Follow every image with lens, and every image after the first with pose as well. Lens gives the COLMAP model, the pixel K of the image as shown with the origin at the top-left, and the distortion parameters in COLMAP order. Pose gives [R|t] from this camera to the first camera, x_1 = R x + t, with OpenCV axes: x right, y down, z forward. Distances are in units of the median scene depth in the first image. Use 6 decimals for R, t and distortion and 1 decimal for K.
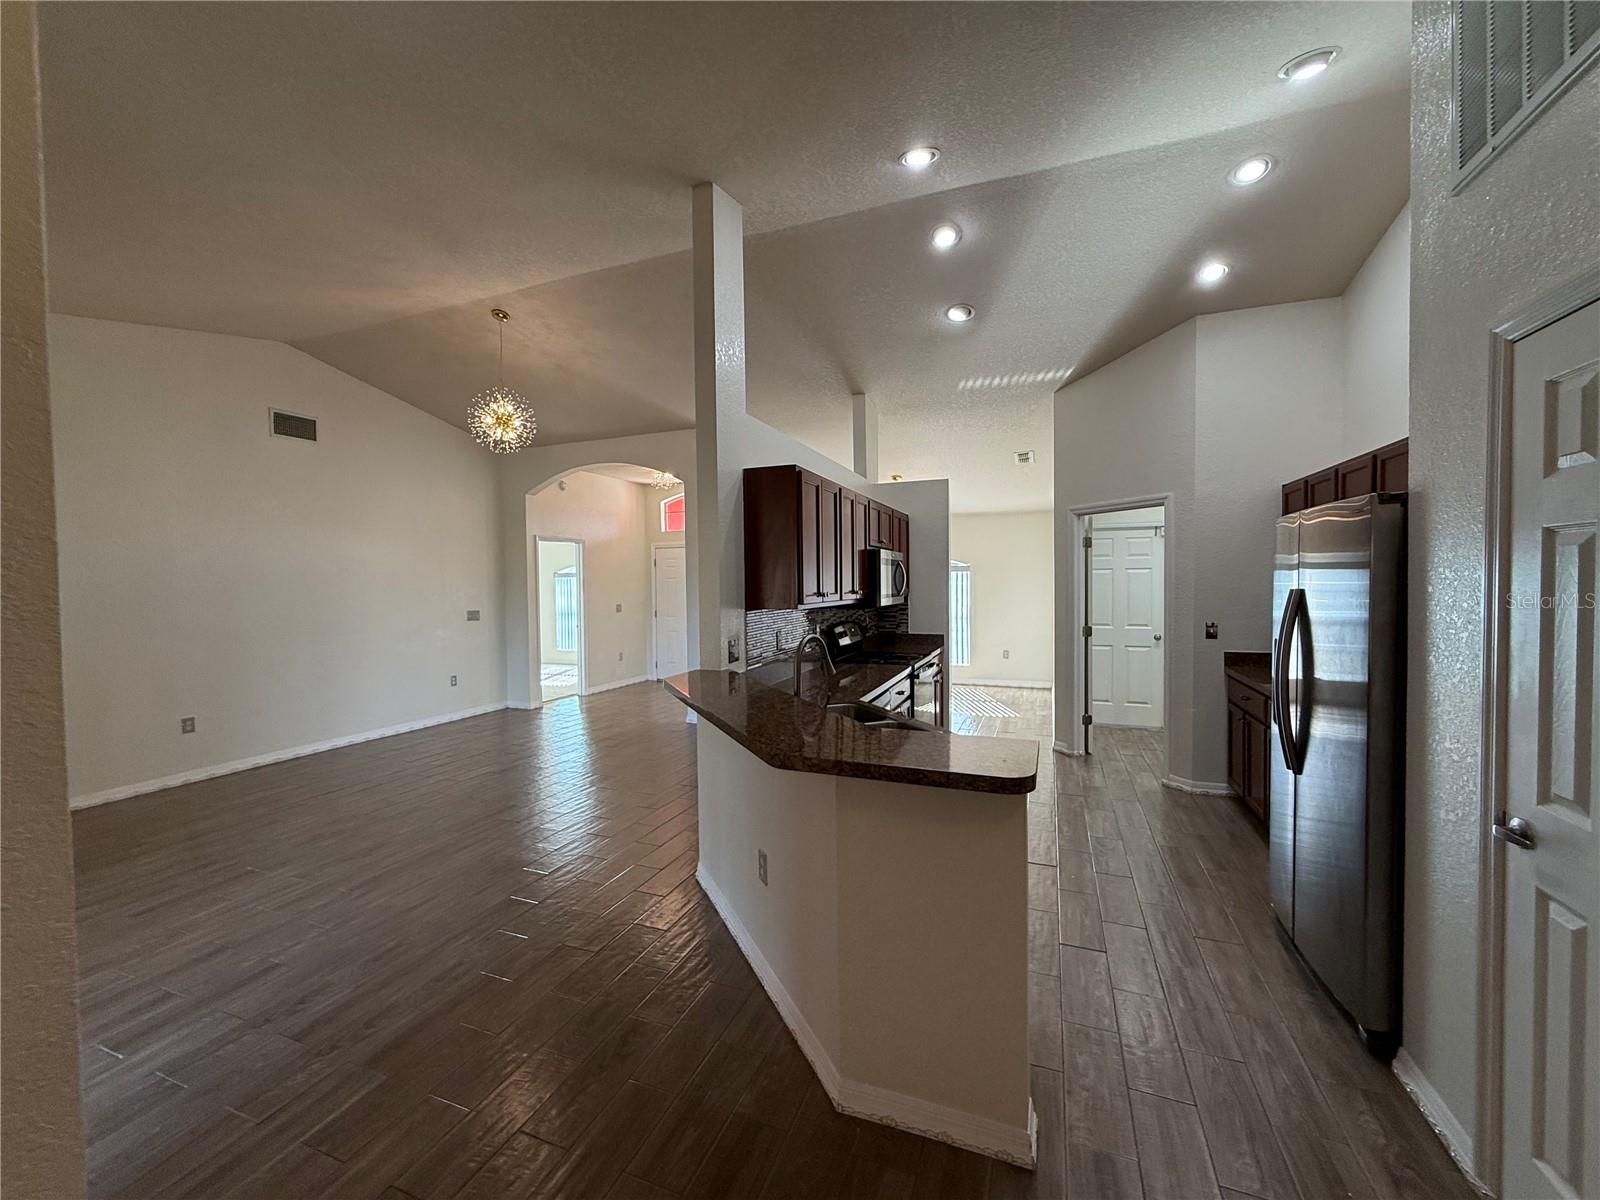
lens RADIAL K [[636.3, 0, 800.0], [0, 636.3, 600.0], [0, 0, 1]] dist [-0.001117, 0.000176]
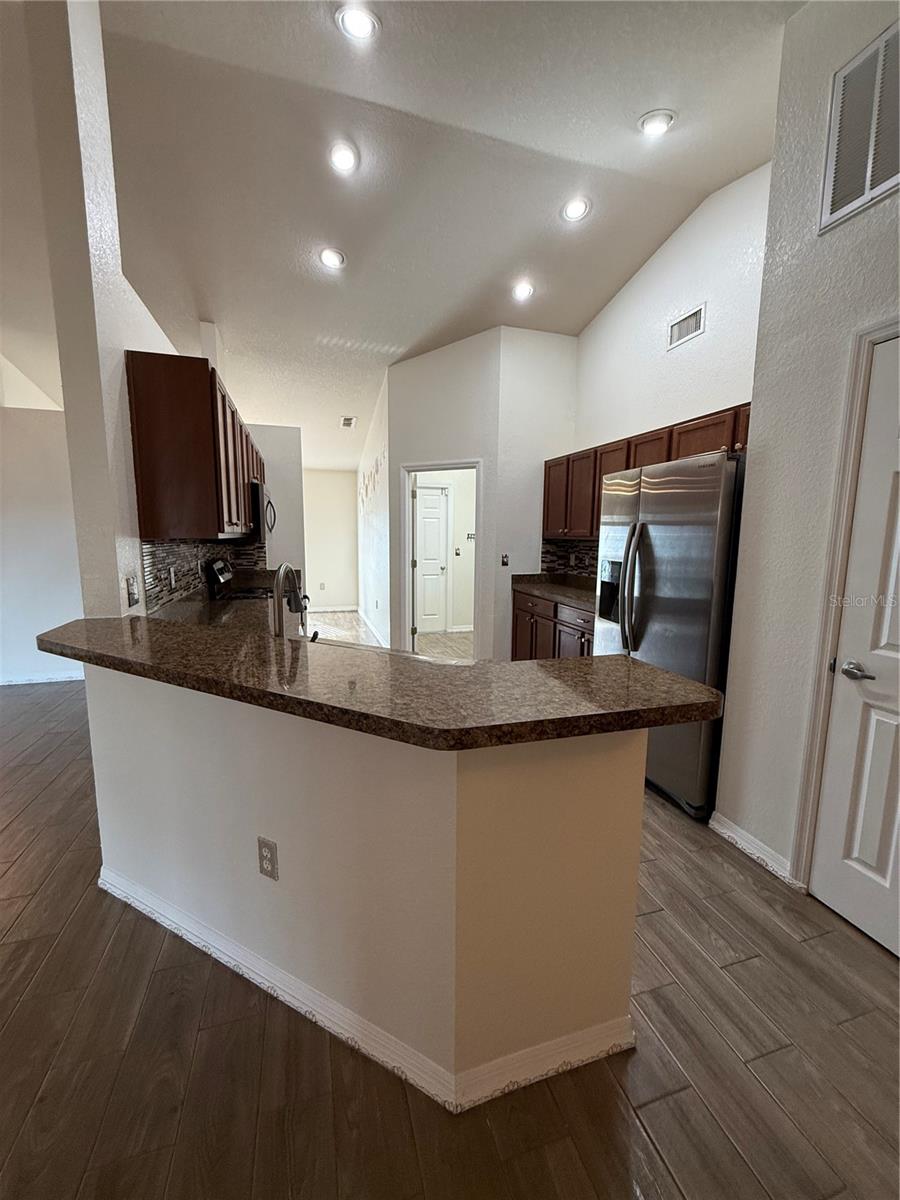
lens RADIAL K [[477.2, 0, 453.7], [0, 477.2, 599.6], [0, 0, 1]] dist [-0.001117, 0.000176]
pose [[0.783028, -0.067173, 0.618348, -0.109170], [-0.000498, 0.994083, 0.108621, 0.018901], [-0.621986, -0.085362, 0.778361, 0.210836]]
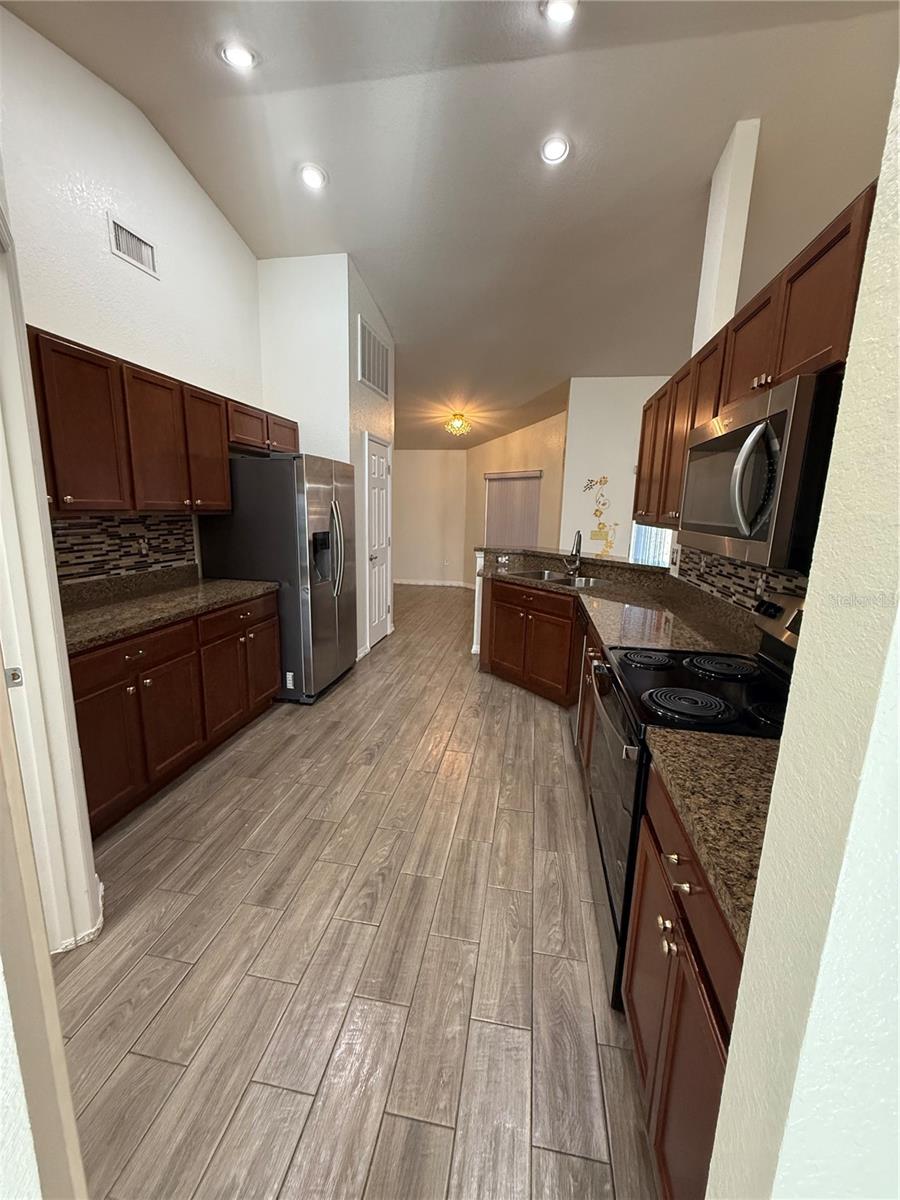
lens RADIAL K [[481.9, 0, 450.1], [0, 481.9, 601.4], [0, 0, 1]] dist [-0.000849, 0.000060]
pose [[-0.980331, 0.024785, -0.195800, 0.379629], [-0.019367, 0.975214, 0.220413, -0.025980], [0.196410, 0.219869, -0.955553, 1.312397]]
